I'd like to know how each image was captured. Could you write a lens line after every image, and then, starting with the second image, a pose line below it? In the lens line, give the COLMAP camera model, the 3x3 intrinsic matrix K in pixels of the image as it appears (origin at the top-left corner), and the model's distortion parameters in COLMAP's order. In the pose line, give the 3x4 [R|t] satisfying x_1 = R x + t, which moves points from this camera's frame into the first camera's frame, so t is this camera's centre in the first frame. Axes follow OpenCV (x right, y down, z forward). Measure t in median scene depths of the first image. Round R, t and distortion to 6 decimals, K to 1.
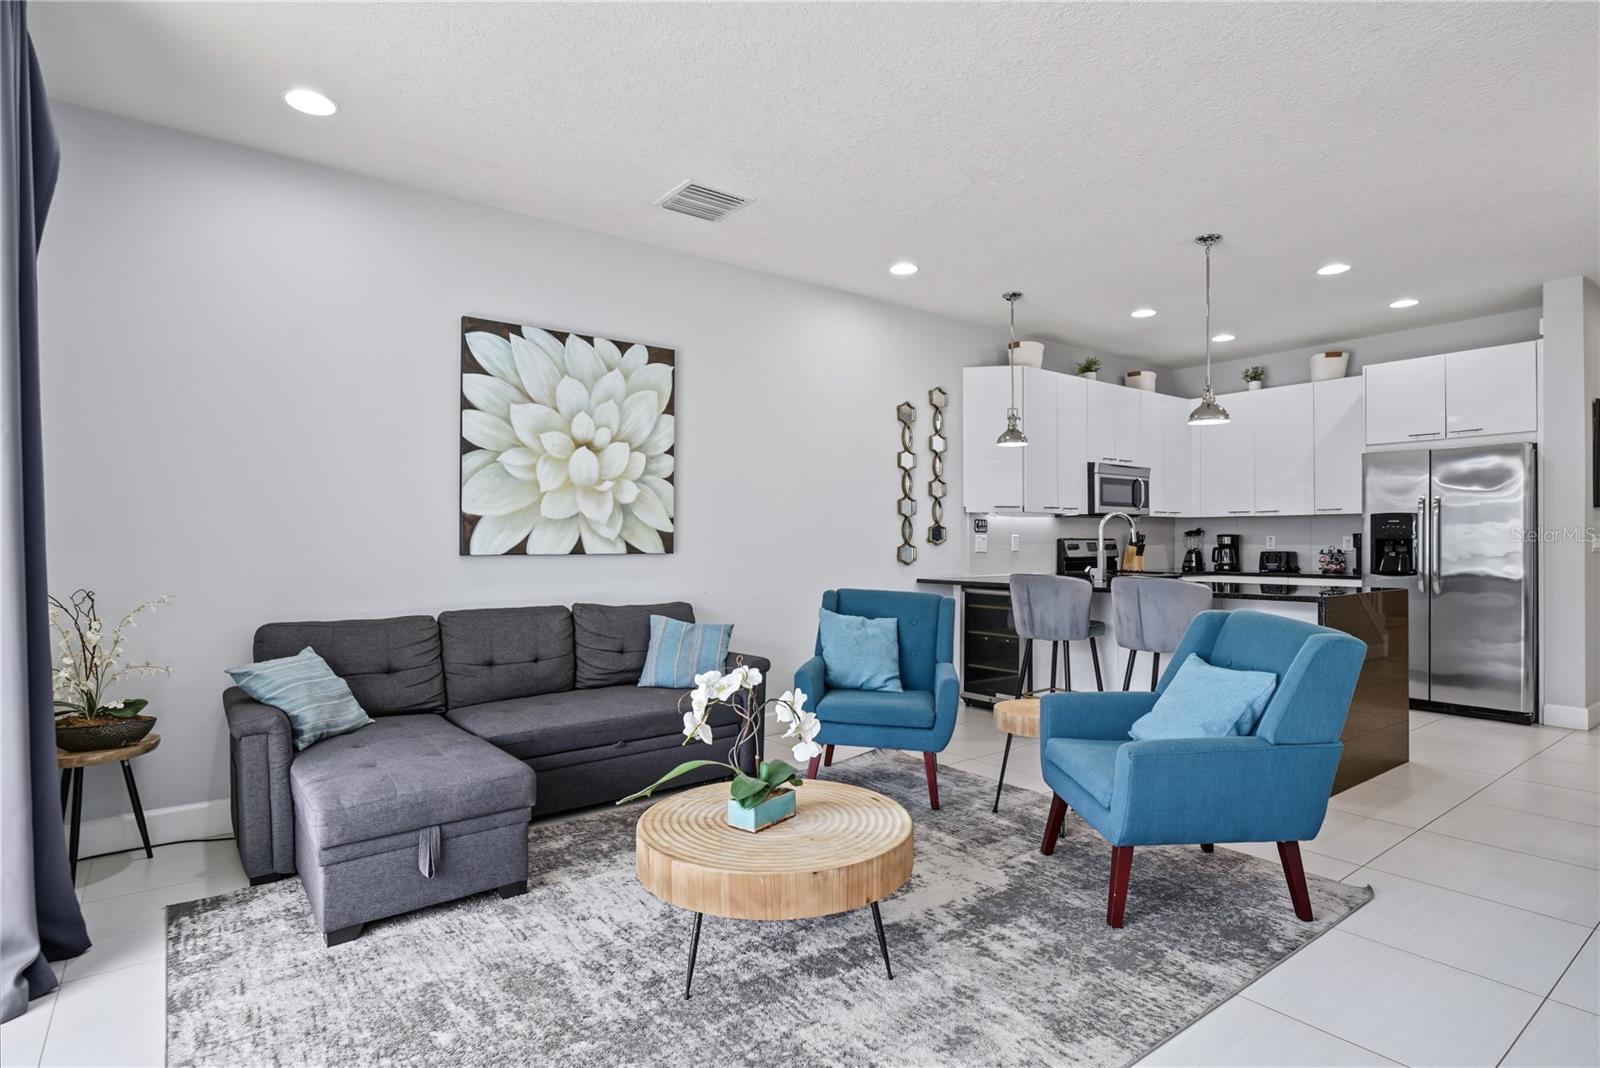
lens RADIAL K [[815.1, 0, 800.0], [0, 815.1, 534.0], [0, 0, 1]] dist [0.019635, 0.000015]
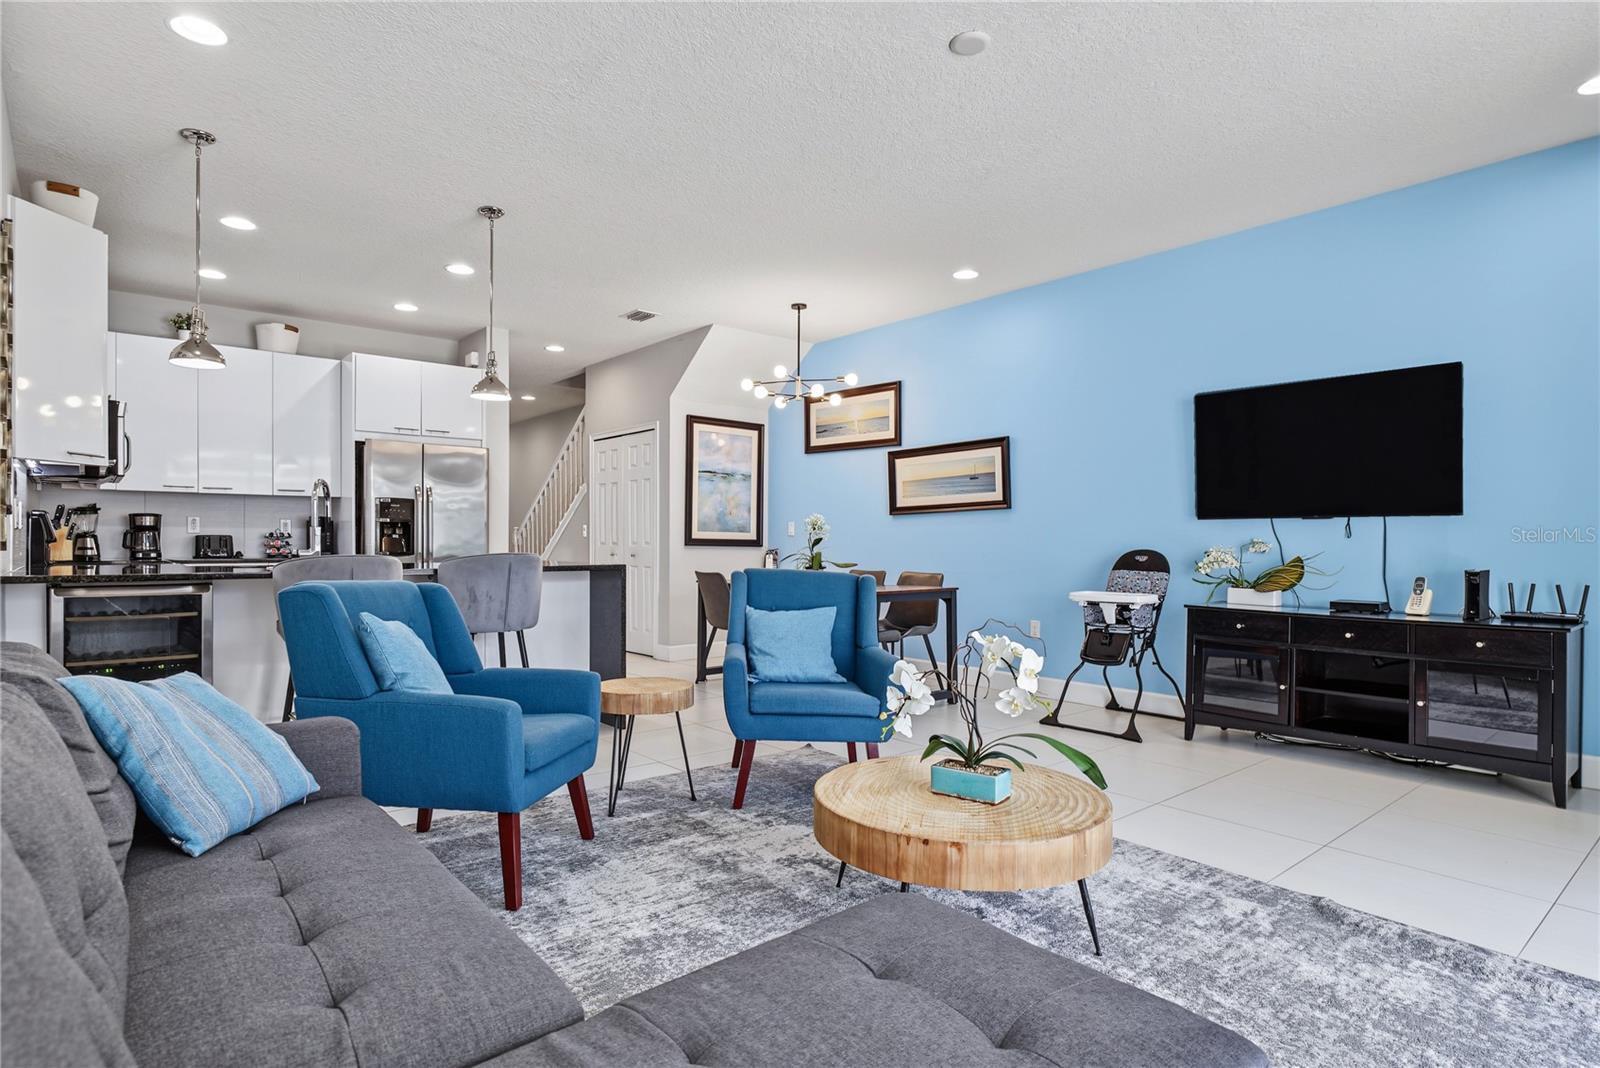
lens RADIAL K [[846.4, 0, 800.7], [0, 846.4, 557.4], [0, 0, 1]] dist [-0.001750, -0.000213]
pose [[-0.041372, -0.017188, 0.998996, -0.555894], [-0.014661, 0.999755, 0.016593, 0.034692], [-0.999036, -0.013960, -0.041613, 0.686215]]
